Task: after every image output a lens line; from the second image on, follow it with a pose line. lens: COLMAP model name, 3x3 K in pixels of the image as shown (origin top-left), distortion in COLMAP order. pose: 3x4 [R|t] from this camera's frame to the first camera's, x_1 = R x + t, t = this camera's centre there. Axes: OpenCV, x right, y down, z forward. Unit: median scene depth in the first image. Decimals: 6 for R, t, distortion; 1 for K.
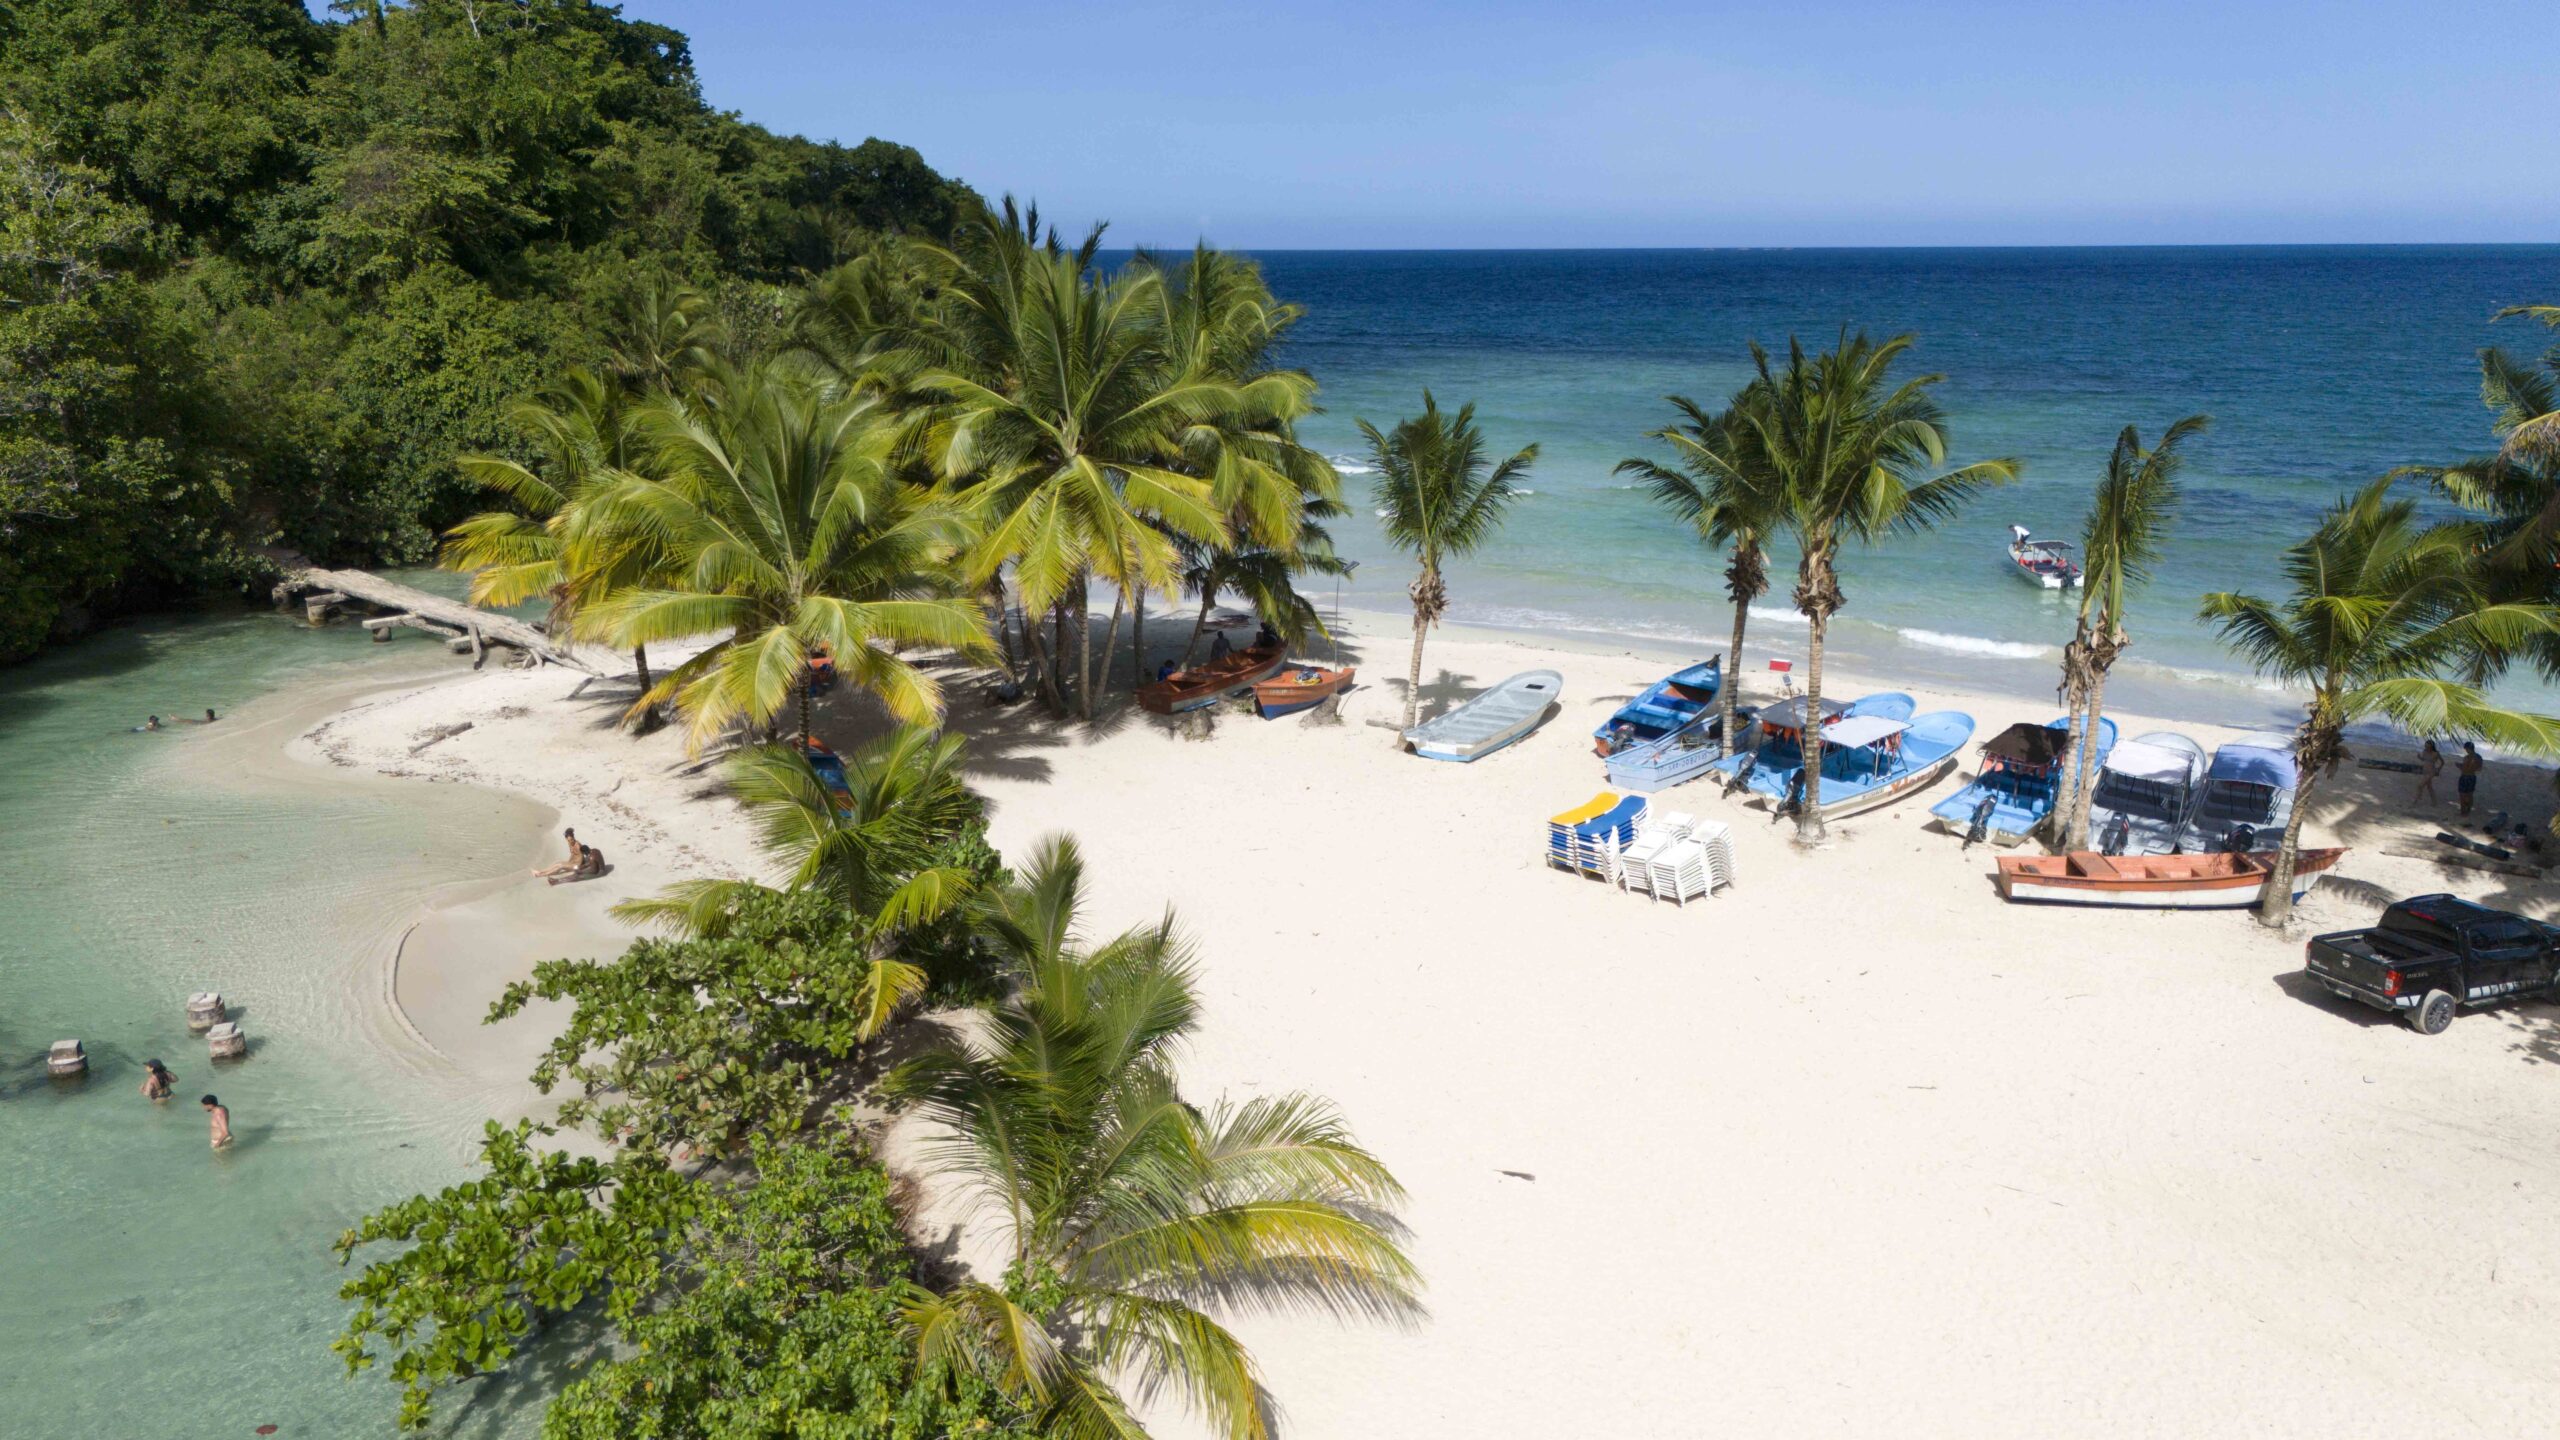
lens RADIAL K [[1835.4, 0, 1290.1], [0, 1835.4, 767.0], [0, 0, 1]] dist [0.124300, -0.135558]
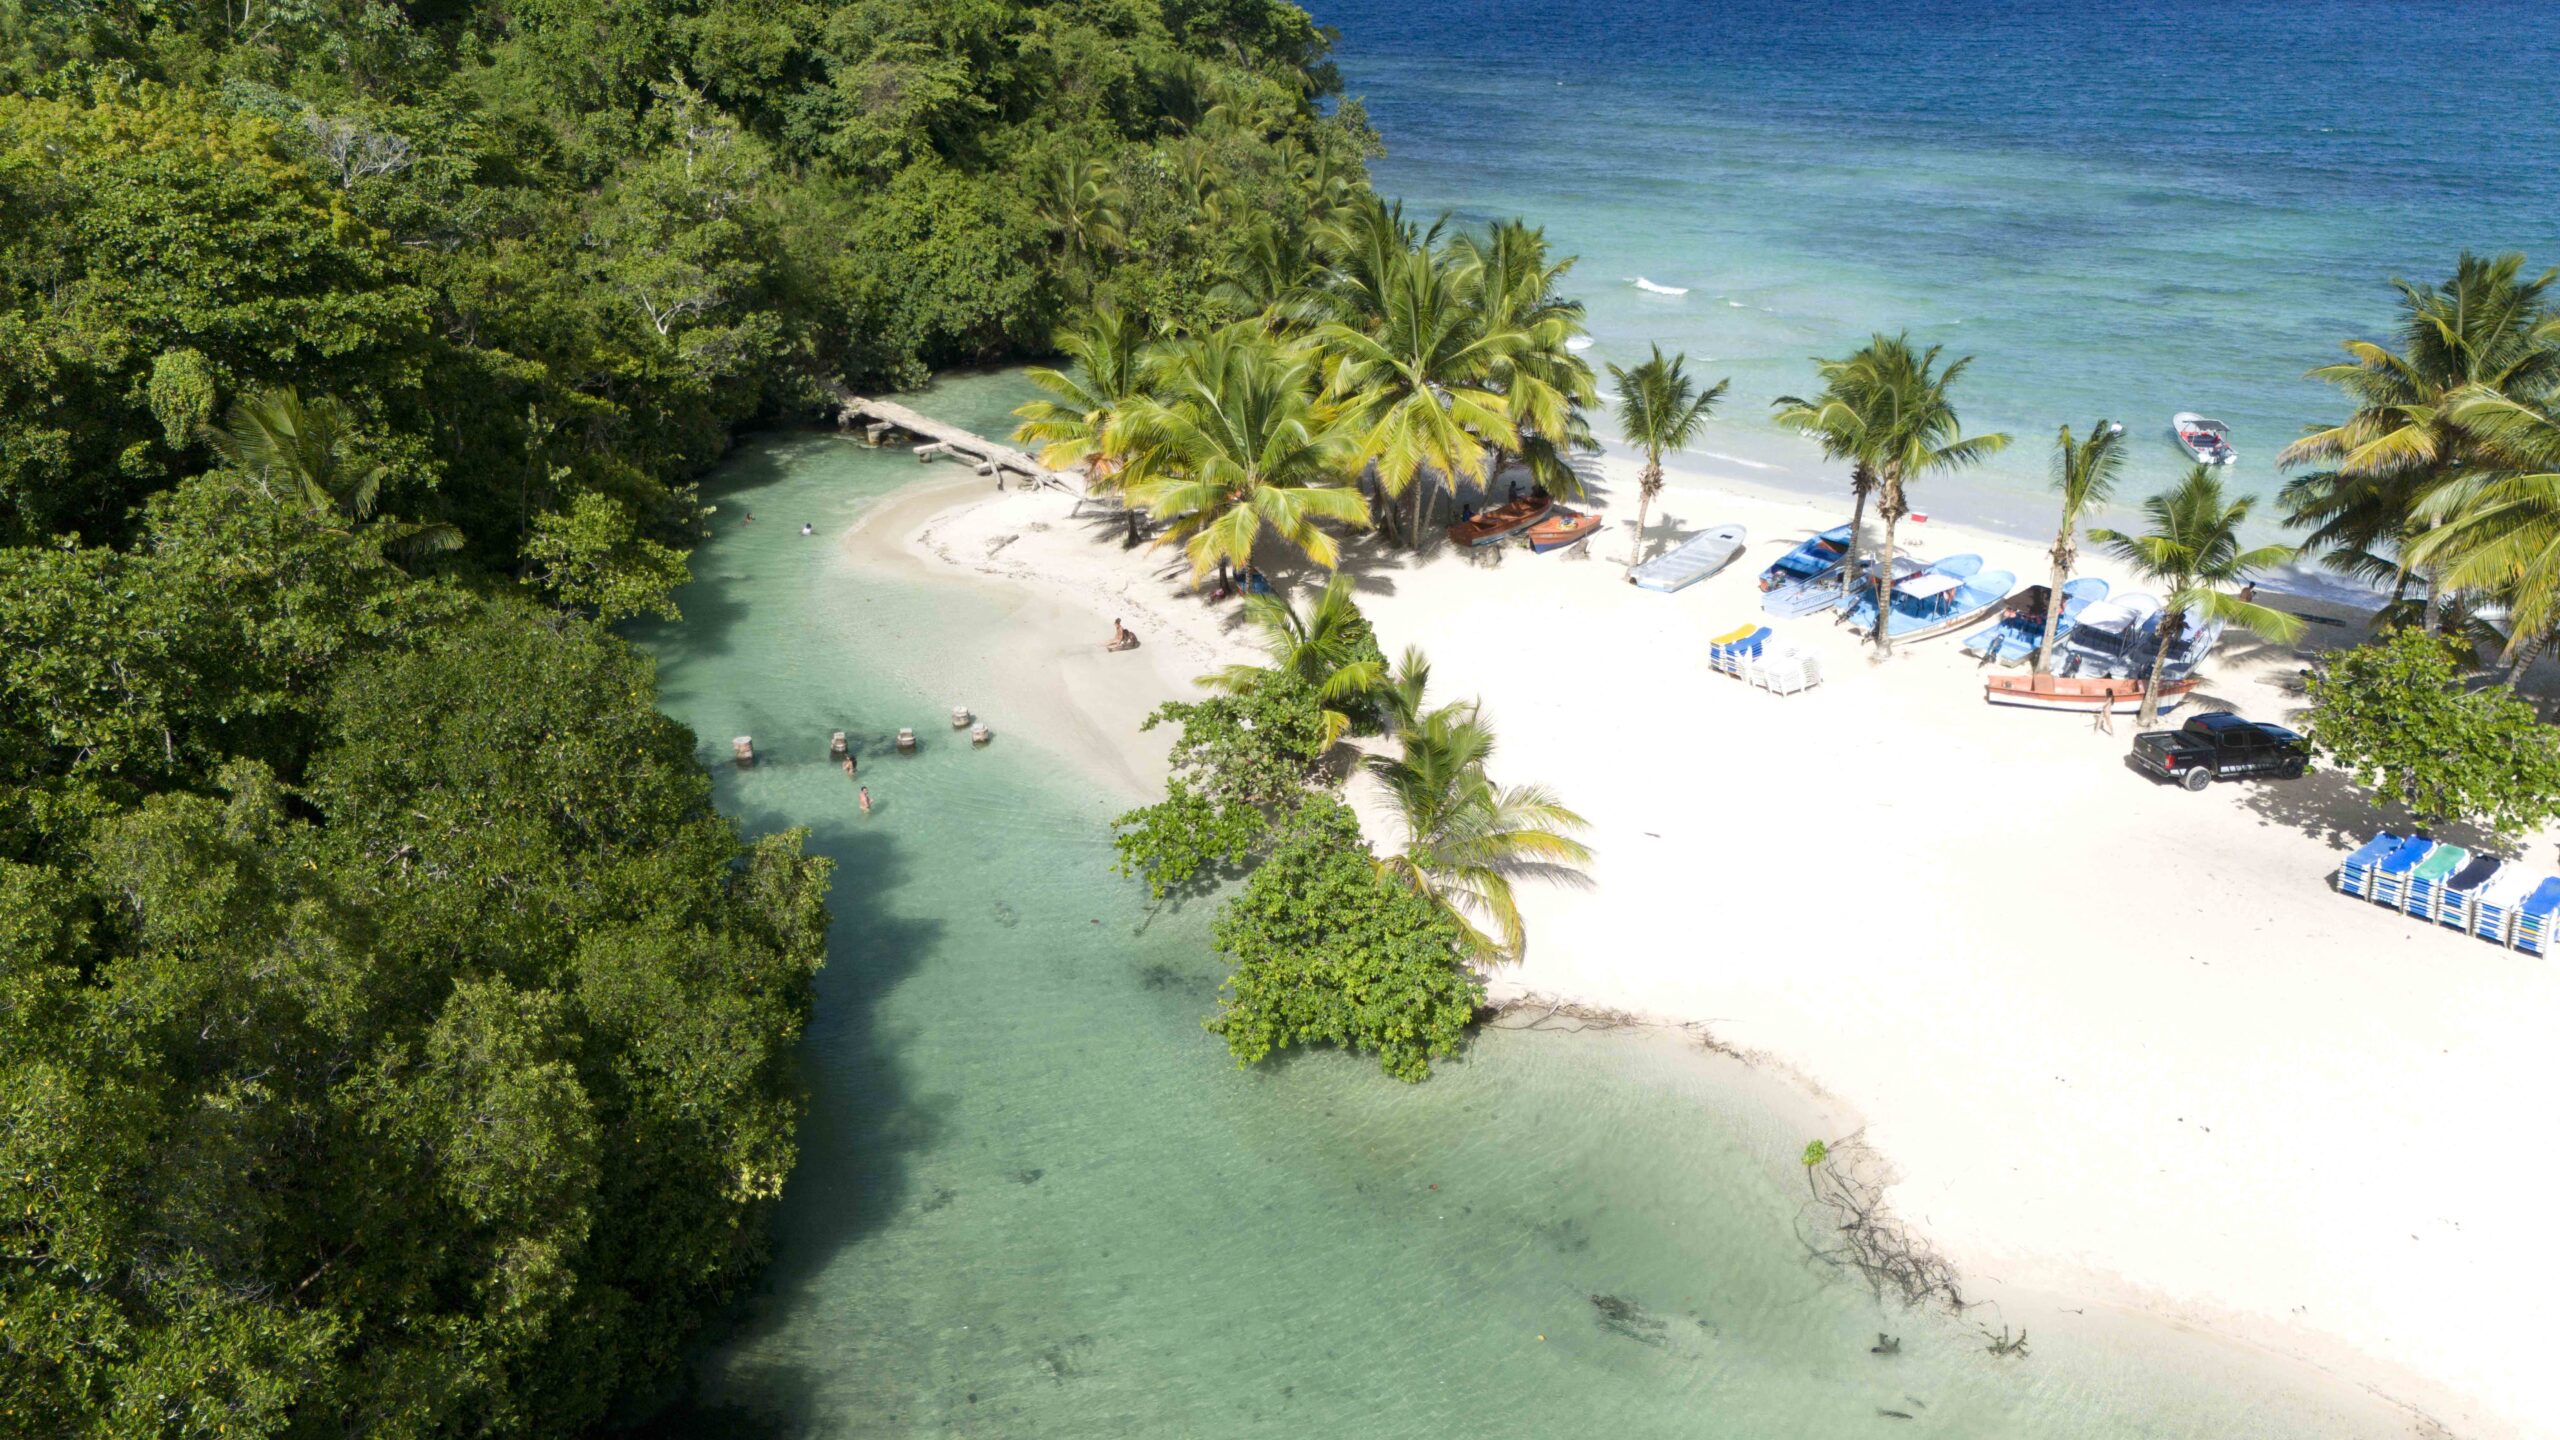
lens RADIAL K [[1842.2, 0, 1280.0], [0, 1842.2, 720.0], [0, 0, 1]] dist [-0.001824, -0.000108]
pose [[0.987705, 0.049378, -0.148324, 0.008999], [-0.031676, 0.992338, 0.119423, -0.063091], [0.153085, -0.113257, 0.981702, -0.497311]]
